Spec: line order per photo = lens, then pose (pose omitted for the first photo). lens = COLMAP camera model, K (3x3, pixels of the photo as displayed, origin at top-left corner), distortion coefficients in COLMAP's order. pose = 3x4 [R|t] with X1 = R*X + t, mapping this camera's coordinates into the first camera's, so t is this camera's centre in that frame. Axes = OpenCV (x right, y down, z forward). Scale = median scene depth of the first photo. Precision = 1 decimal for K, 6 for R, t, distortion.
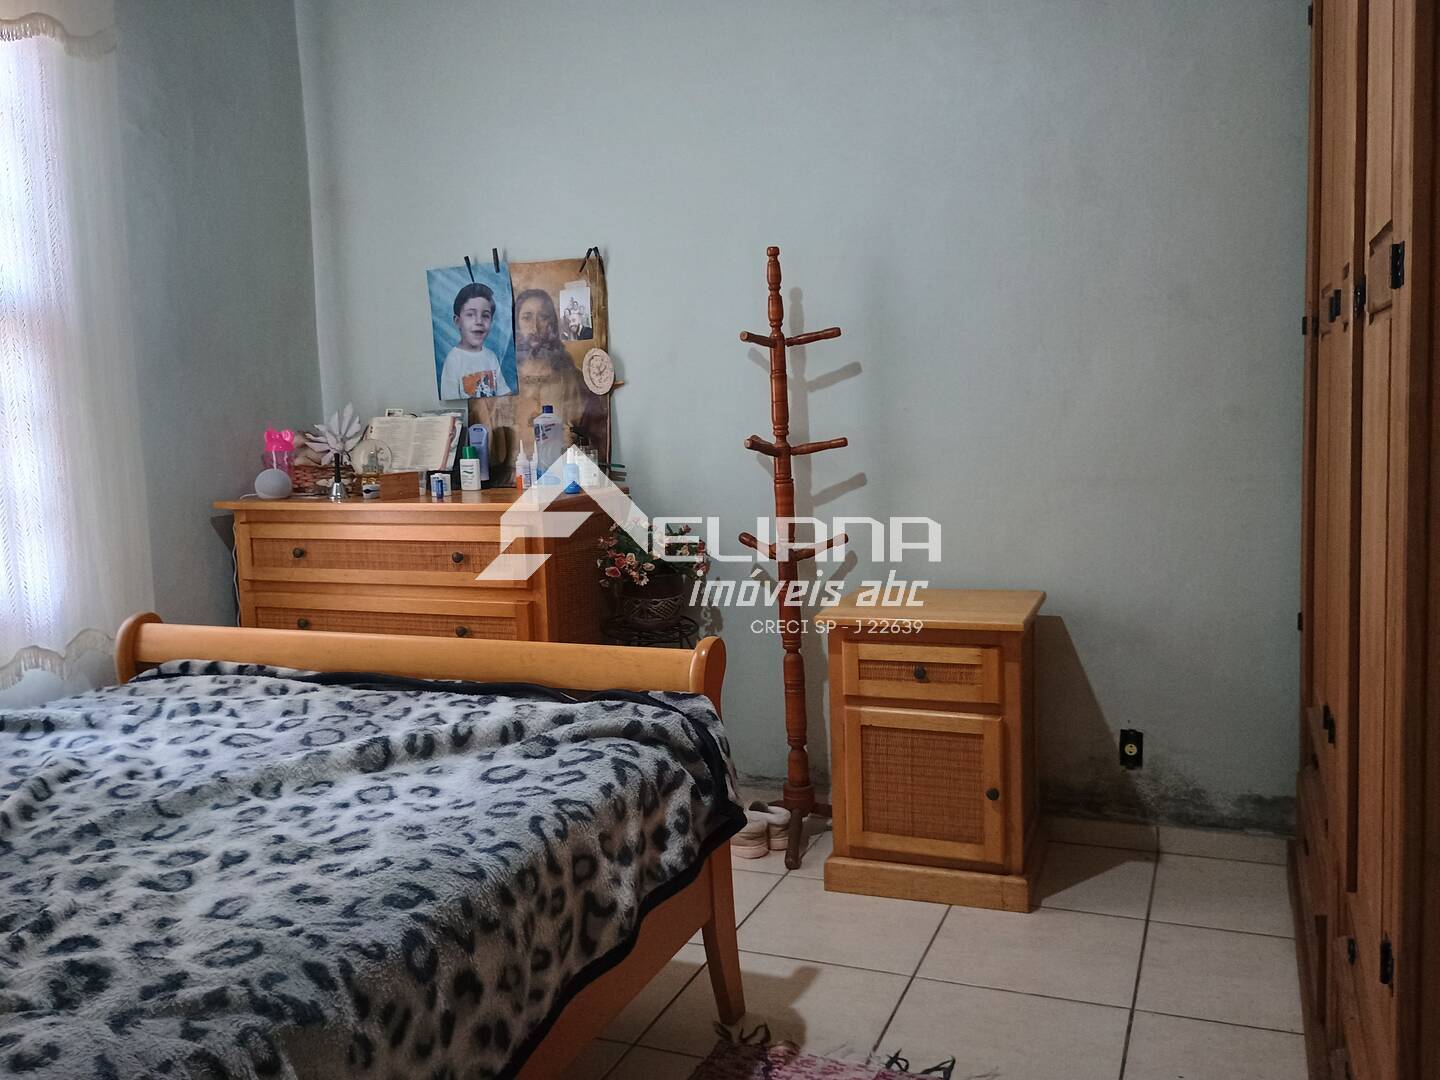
lens RADIAL K [[1271.8, 0, 732.5], [0, 1271.8, 507.1], [0, 0, 1]] dist [0.069871, -0.078664]
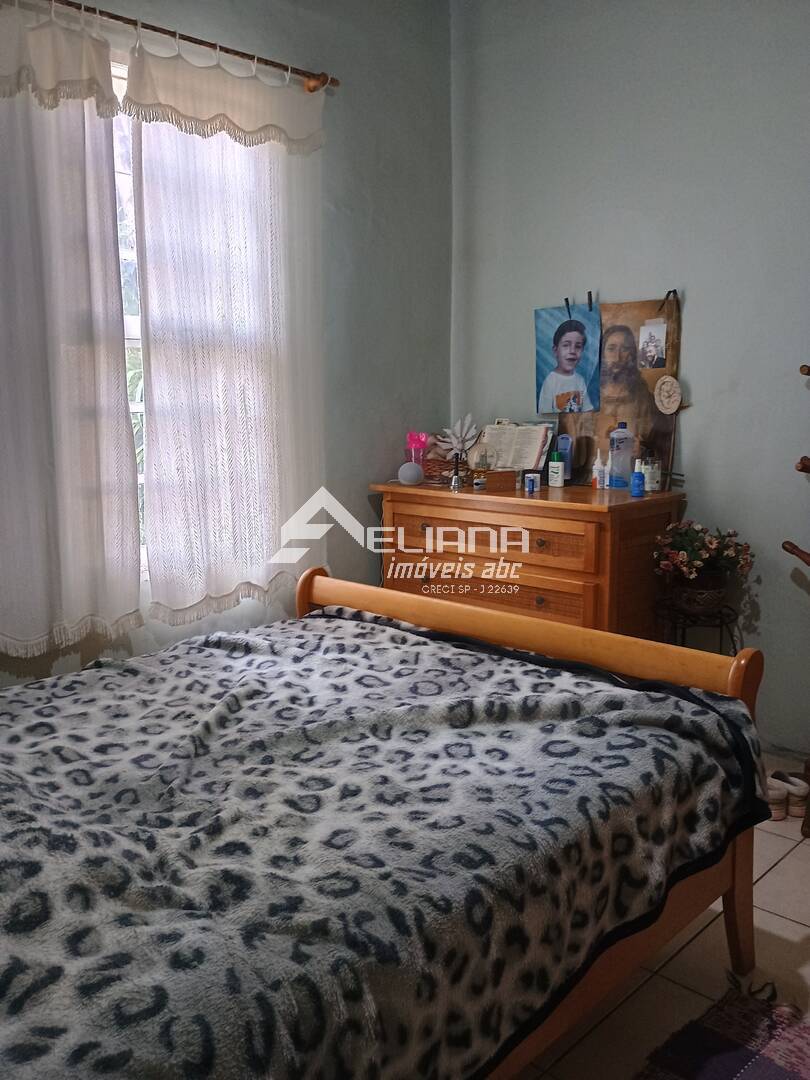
lens RADIAL K [[949.6, 0, 405.0], [0, 949.6, 540.0], [0, 0, 1]] dist [0.057823, -0.079365]
pose [[0.932252, 0.083773, -0.351978, -0.013461], [-0.057387, 0.994747, 0.084761, -0.052368], [0.357230, -0.058819, 0.932163, 0.105980]]
